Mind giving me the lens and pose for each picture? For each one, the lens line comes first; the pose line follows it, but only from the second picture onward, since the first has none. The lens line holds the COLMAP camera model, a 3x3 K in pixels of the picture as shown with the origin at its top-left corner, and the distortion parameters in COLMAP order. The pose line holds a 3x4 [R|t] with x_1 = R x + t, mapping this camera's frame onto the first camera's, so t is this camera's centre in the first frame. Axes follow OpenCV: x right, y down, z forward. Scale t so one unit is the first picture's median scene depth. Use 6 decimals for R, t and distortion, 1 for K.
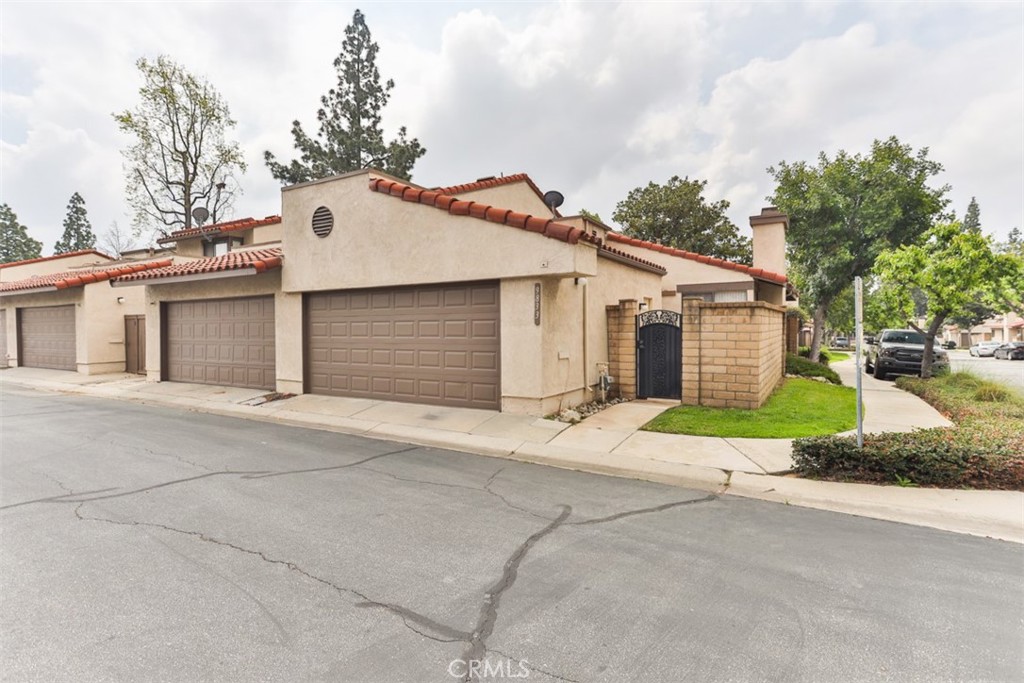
lens RADIAL K [[511.7, 0, 511.4], [0, 511.7, 339.7], [0, 0, 1]] dist [0.017487, 0.000965]
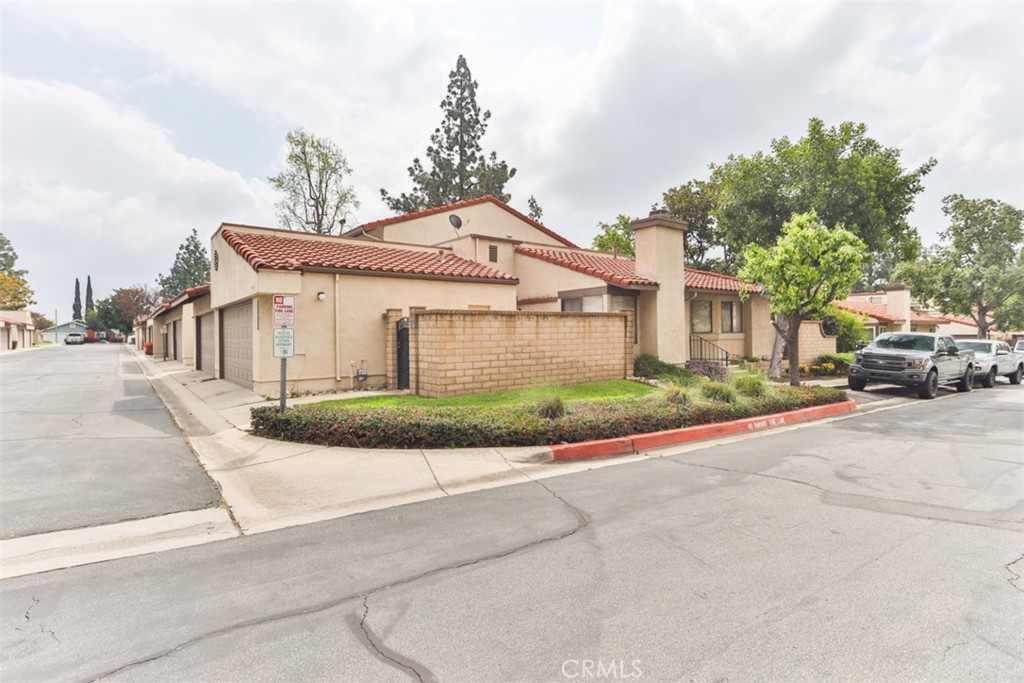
lens RADIAL K [[511.7, 0, 515.4], [0, 511.7, 342.2], [0, 0, 1]] dist [0.017487, 0.000965]
pose [[0.926153, 0.004015, -0.377128, 0.253989], [-0.005558, 0.999980, -0.003004, 0.001306], [0.377108, 0.004879, 0.926156, -0.010297]]
